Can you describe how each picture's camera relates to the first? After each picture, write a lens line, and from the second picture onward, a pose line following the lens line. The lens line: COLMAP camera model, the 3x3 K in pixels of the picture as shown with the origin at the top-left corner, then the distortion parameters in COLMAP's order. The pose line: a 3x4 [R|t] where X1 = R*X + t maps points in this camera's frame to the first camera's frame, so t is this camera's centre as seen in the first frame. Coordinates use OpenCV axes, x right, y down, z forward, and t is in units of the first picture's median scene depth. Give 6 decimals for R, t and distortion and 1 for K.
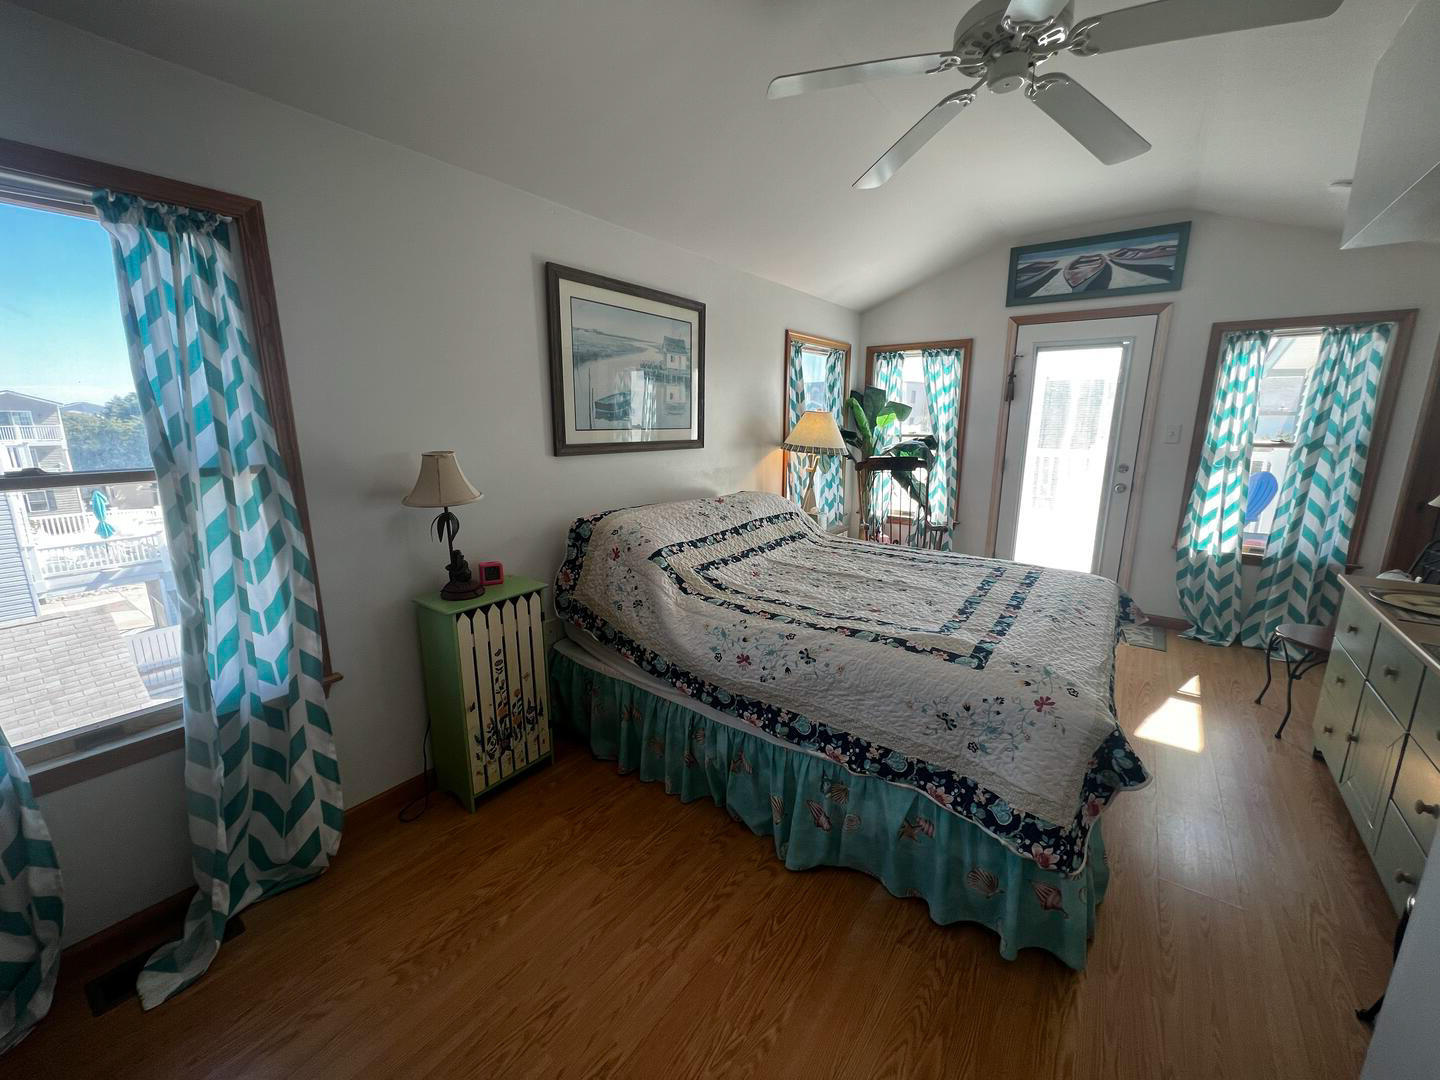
lens RADIAL K [[571.4, 0, 713.8], [0, 571.4, 538.3], [0, 0, 1]] dist [-0.001743, 0.000519]
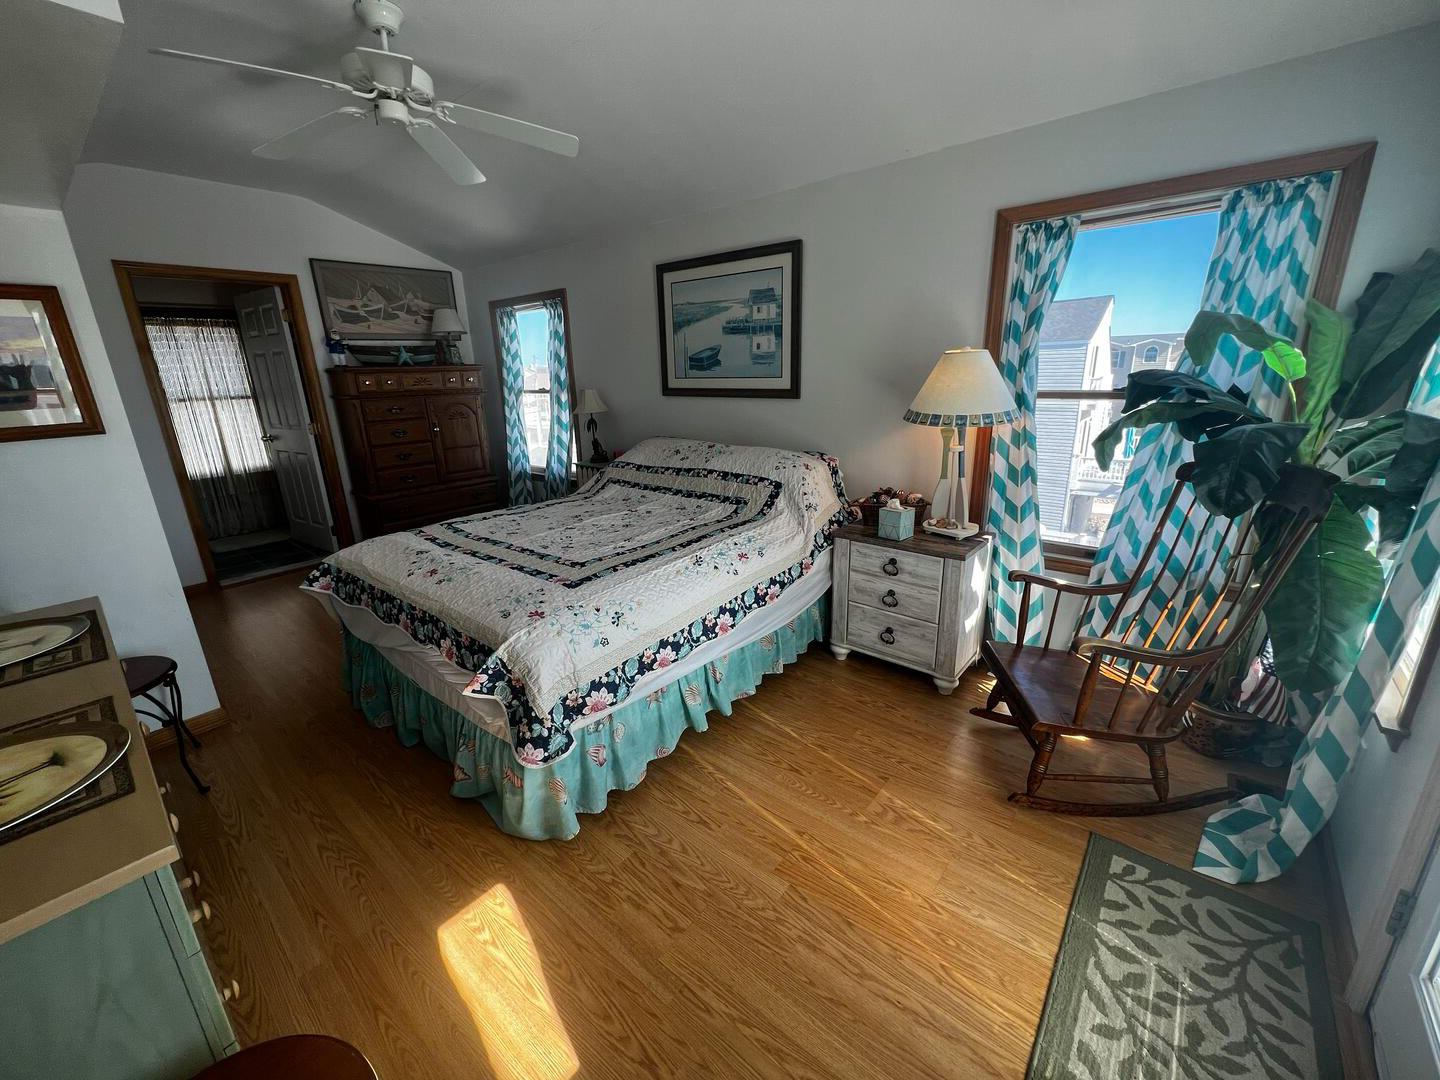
lens RADIAL K [[573.0, 0, 717.3], [0, 573.0, 536.3], [0, 0, 1]] dist [-0.001875, 0.000809]
pose [[-0.047157, 0.284479, -0.957522, 1.090363], [-0.179775, 0.940519, 0.288281, -0.218793], [0.982577, 0.185733, 0.006790, 1.025072]]
